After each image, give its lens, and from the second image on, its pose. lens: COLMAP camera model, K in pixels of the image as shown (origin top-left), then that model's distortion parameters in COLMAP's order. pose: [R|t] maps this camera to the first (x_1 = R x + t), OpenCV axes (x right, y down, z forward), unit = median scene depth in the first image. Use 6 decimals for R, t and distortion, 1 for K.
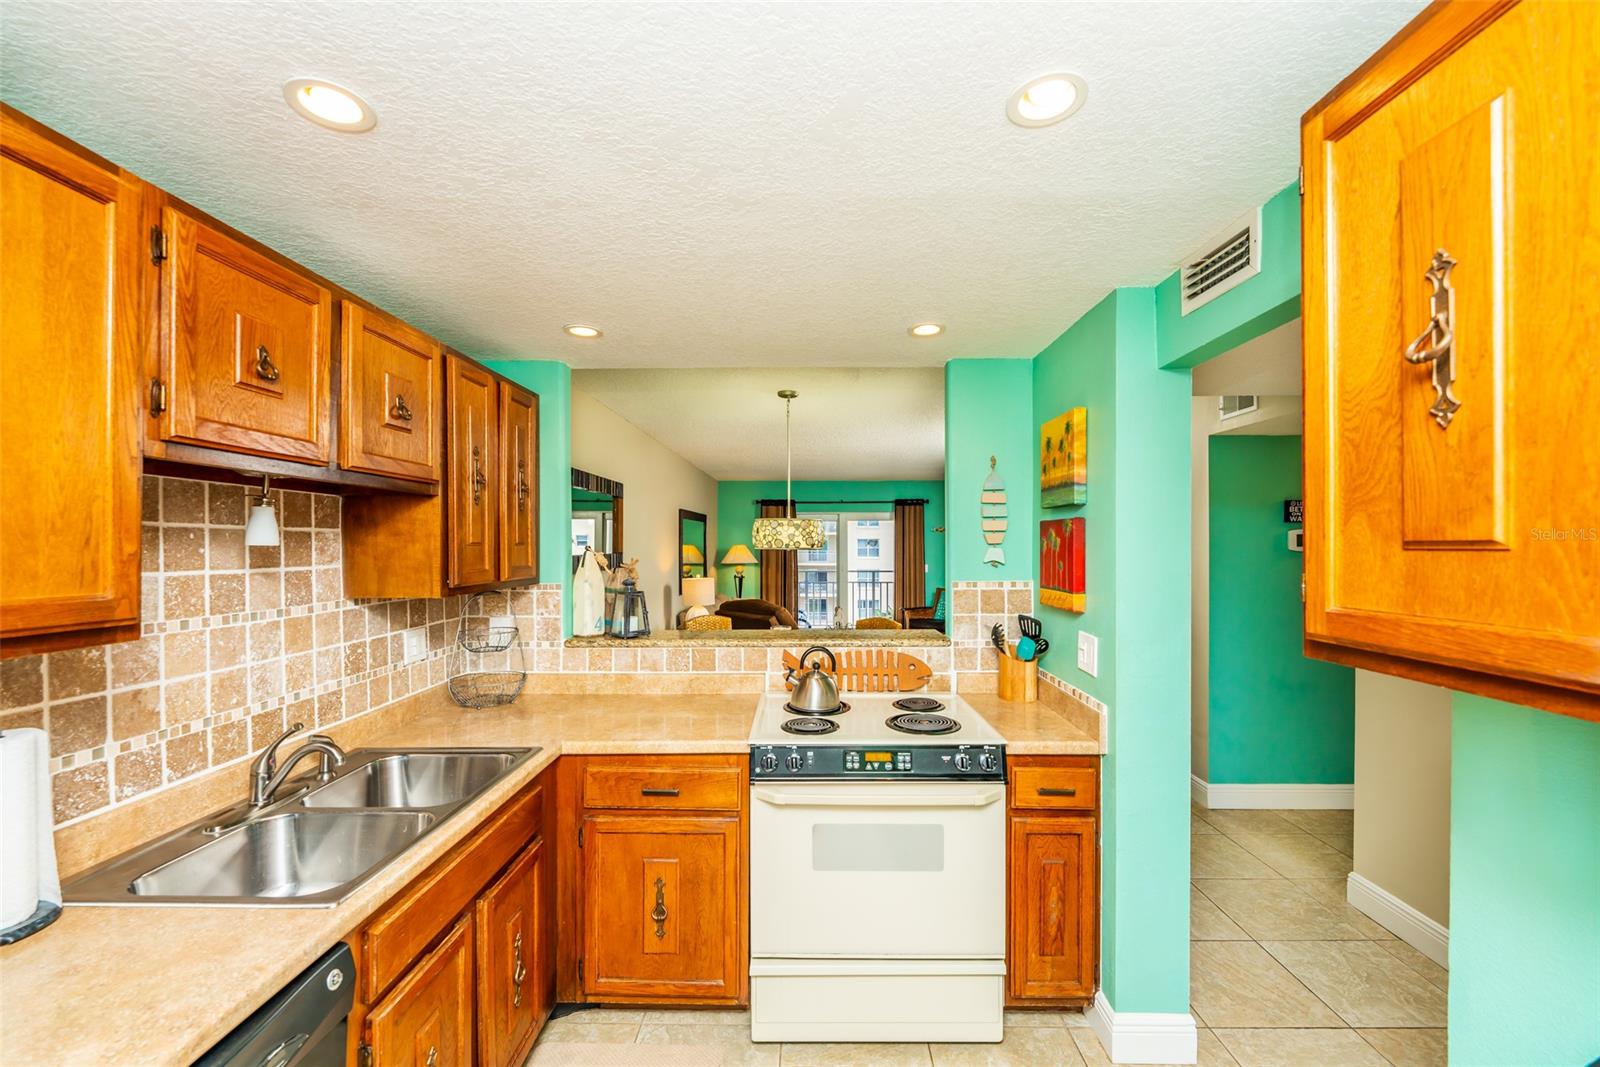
lens RADIAL K [[653.1, 0, 806.1], [0, 653.1, 555.6], [0, 0, 1]] dist [0.009665, -0.007564]
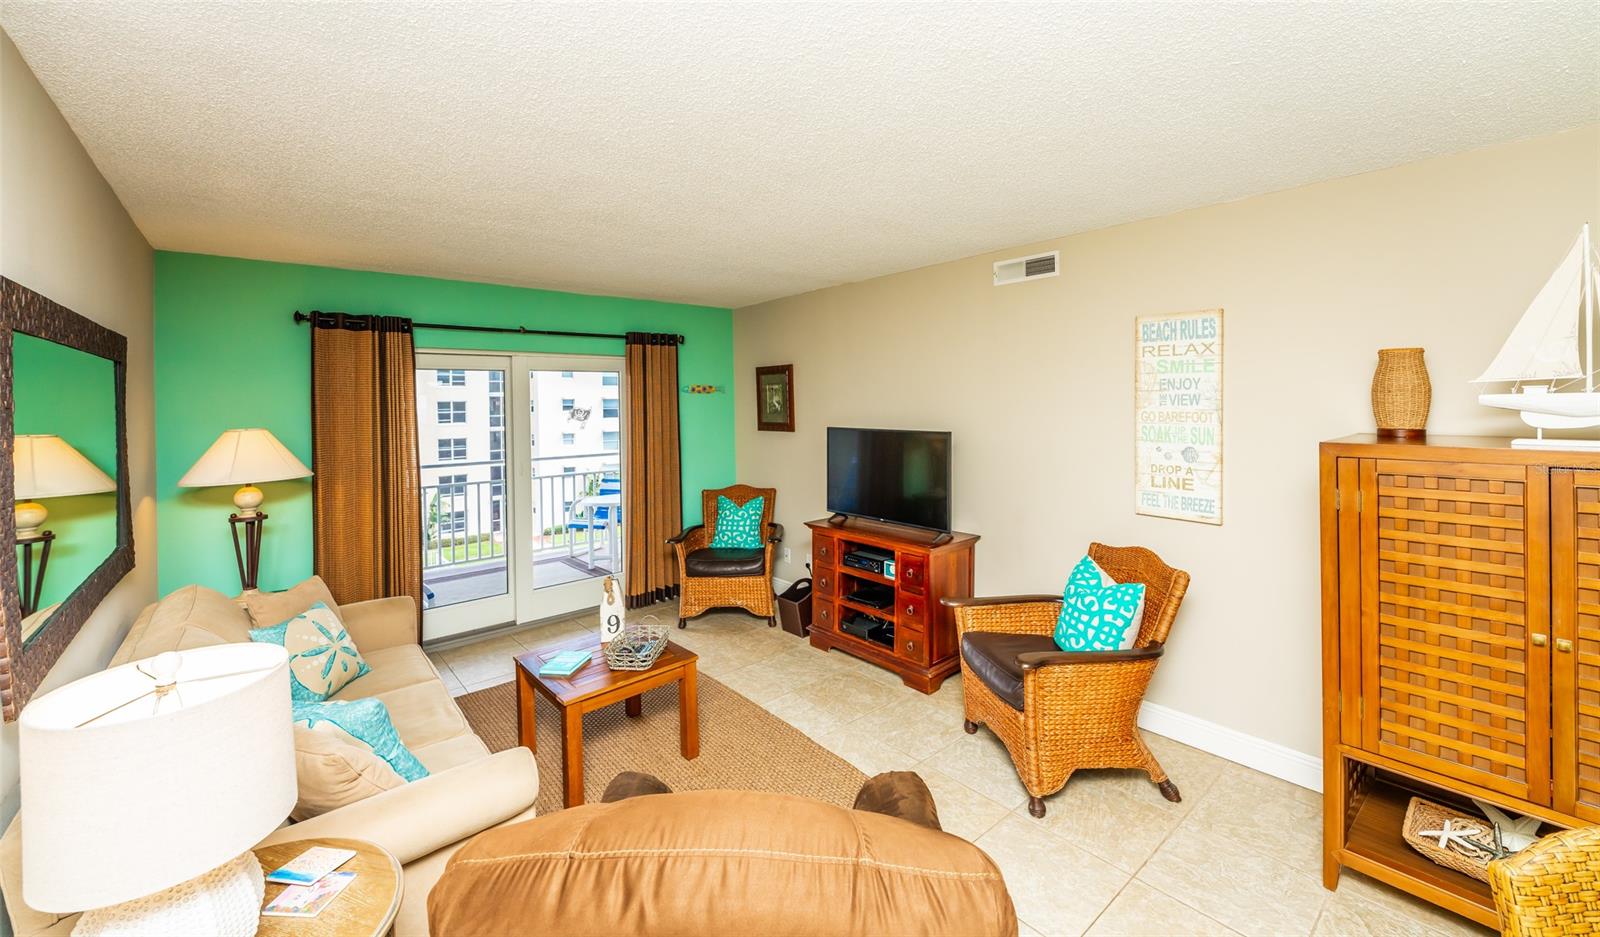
lens RADIAL K [[630.1, 0, 783.8], [0, 630.1, 409.7], [0, 0, 1]] dist [0.010411, -0.001552]
pose [[0.773144, -0.022903, 0.633817, -0.449978], [0.026158, 0.999649, 0.004215, -0.103659], [-0.633691, 0.013320, 0.773472, 2.488290]]
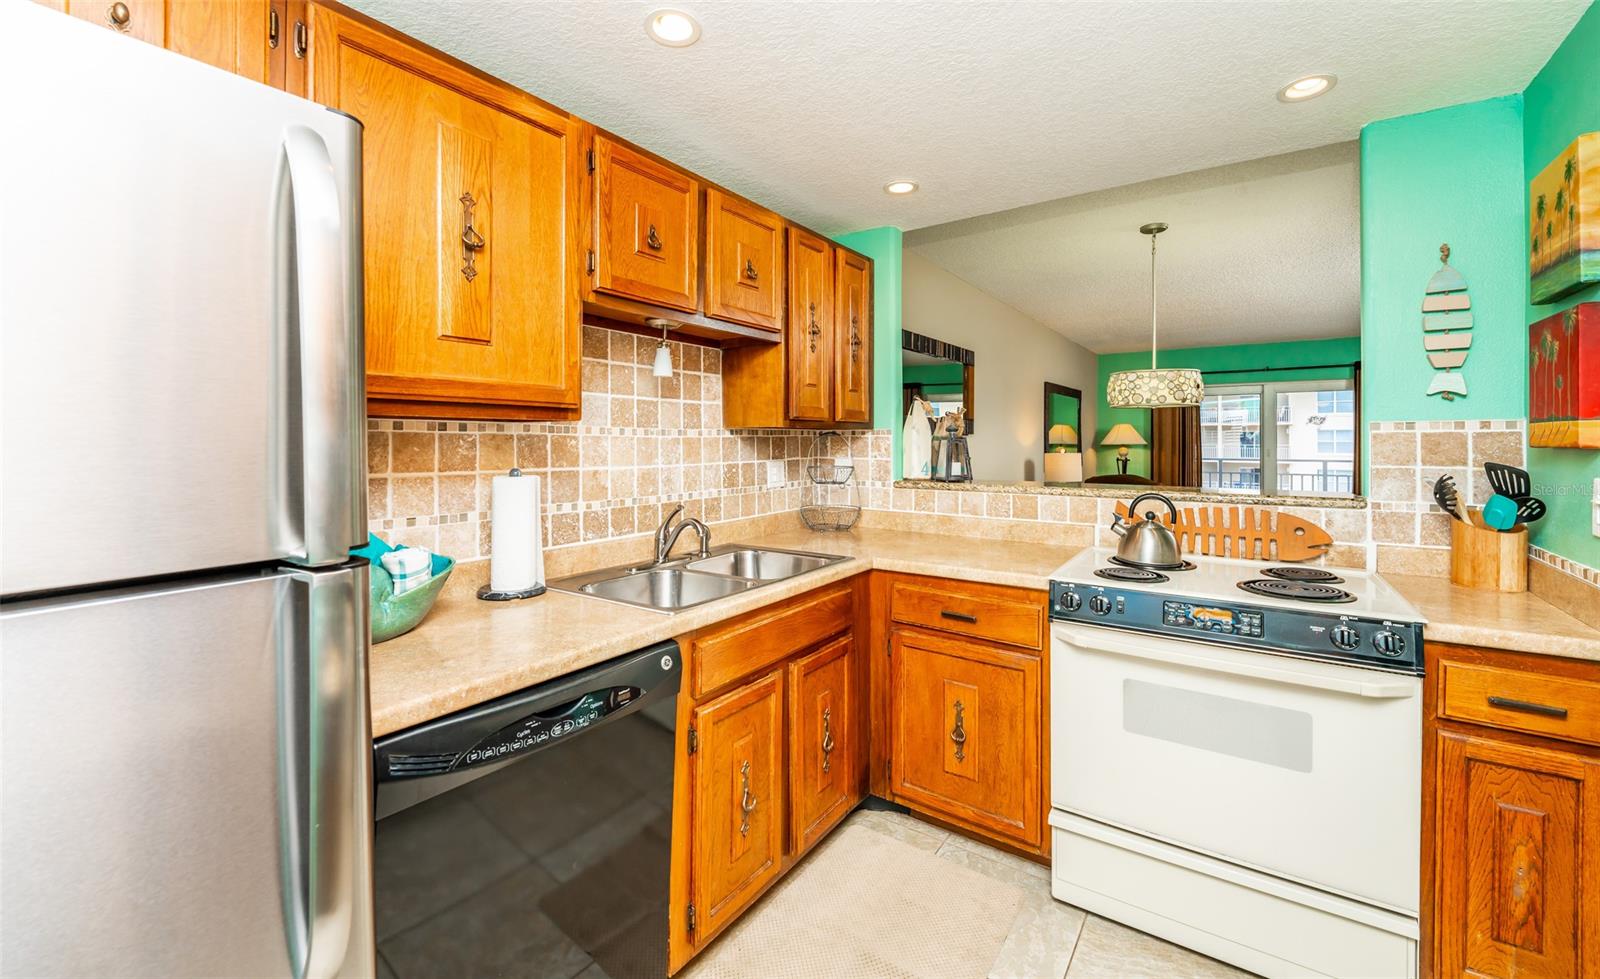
lens RADIAL K [[649.1, 0, 793.9], [0, 649.1, 450.4], [0, 0, 1]] dist [0.008846, -0.004799]
pose [[0.822525, 0.006801, -0.568688, 0.150984], [-0.008865, 0.999960, -0.000864, 0.111316], [0.568660, 0.005752, 0.822553, 0.014986]]
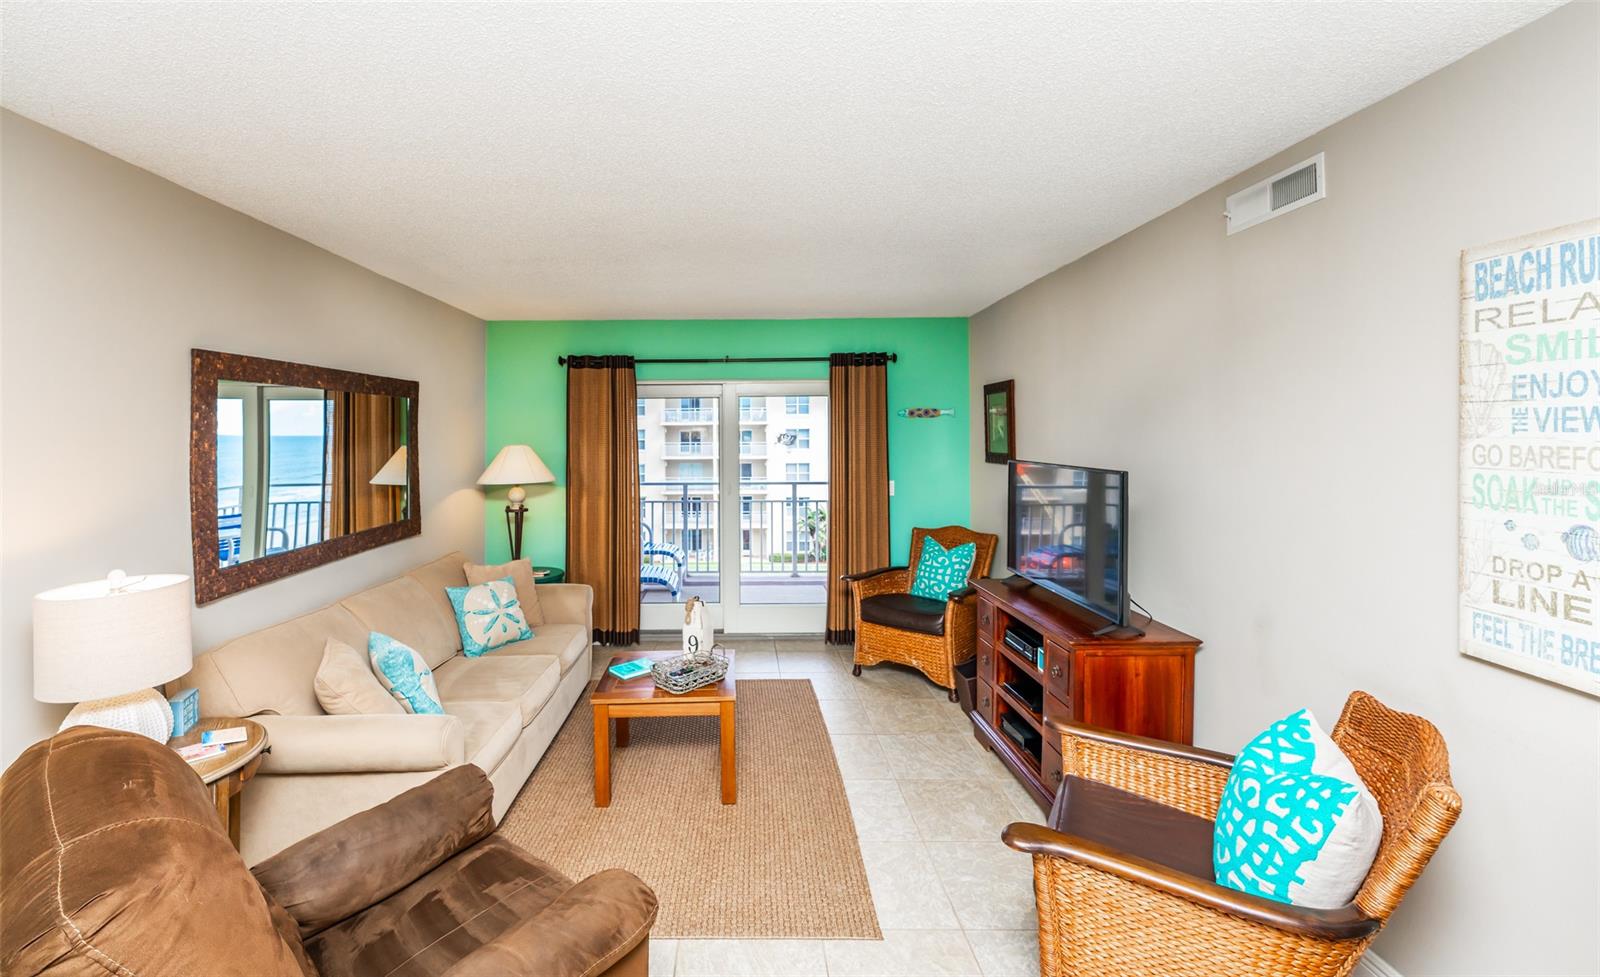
lens RADIAL K [[649.1, 0, 724.3], [0, 649.1, 434.7], [0, 0, 1]] dist [0.008846, -0.004799]
pose [[0.999674, -0.010220, -0.023417, 0.313431], [0.009895, 0.999854, -0.013934, -0.080188], [0.023556, 0.013698, 0.999629, 2.341156]]
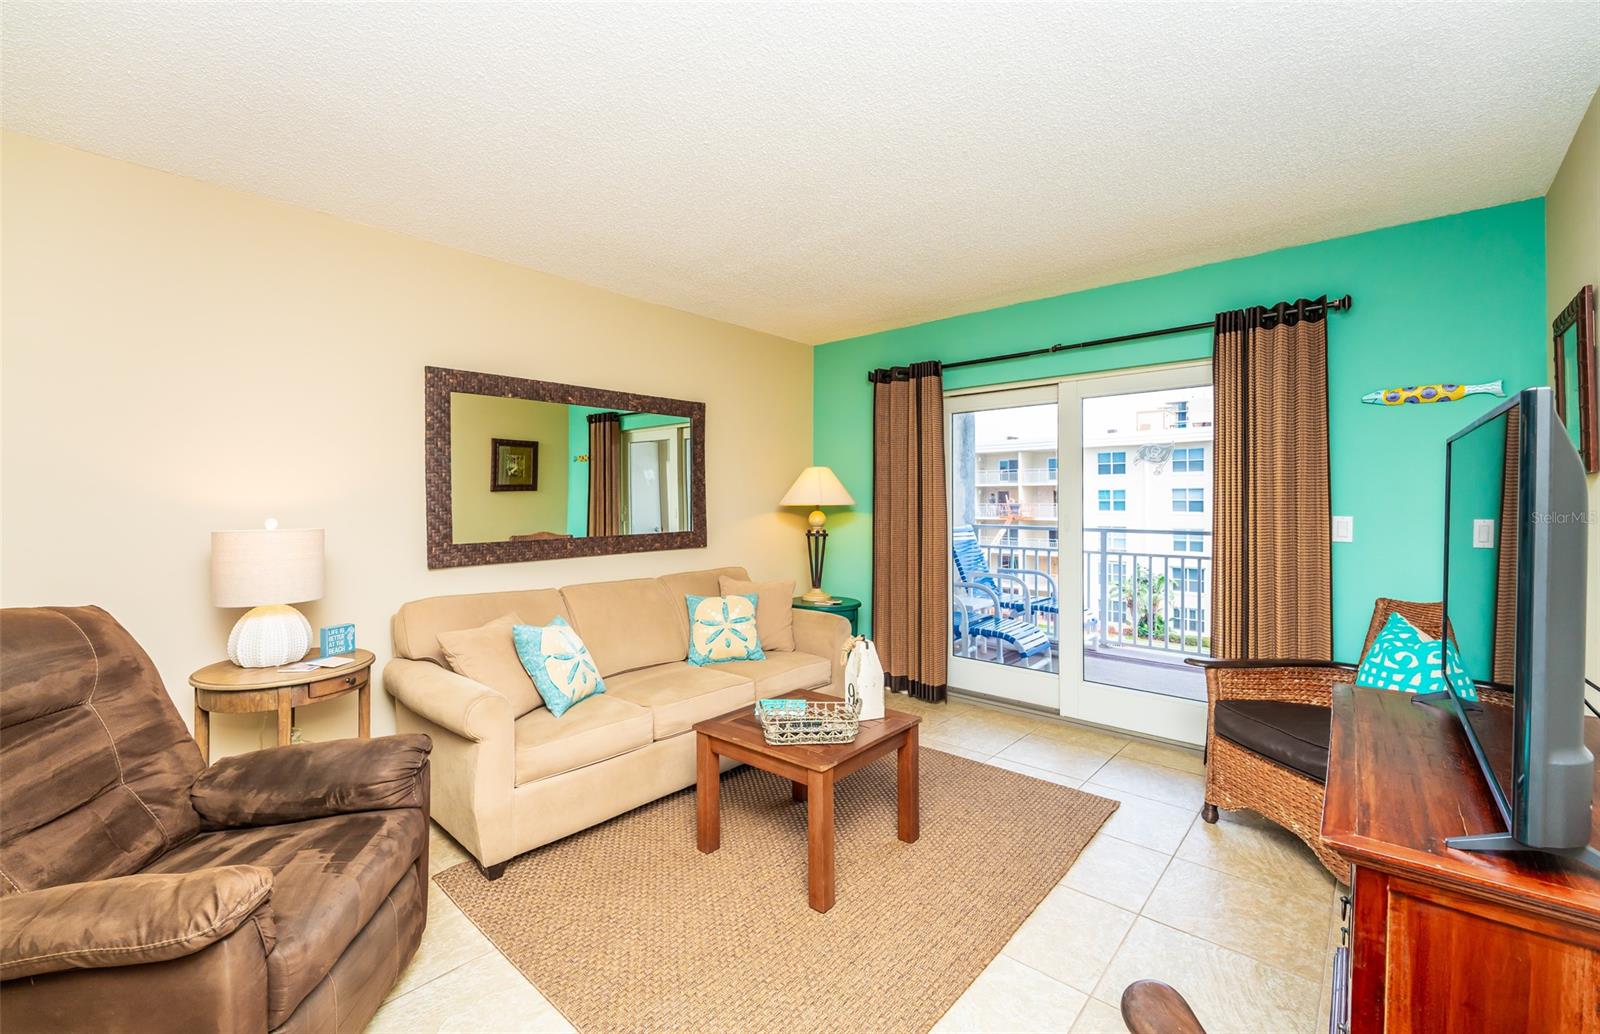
lens RADIAL K [[642.6, 0, 793.4], [0, 642.6, 500.2], [0, 0, 1]] dist [0.003378, -0.000518]
pose [[0.745489, -0.000441, -0.666518, 0.932532], [-0.006366, 0.999949, -0.007782, 0.050149], [0.666488, 0.010044, 0.745448, 2.949028]]
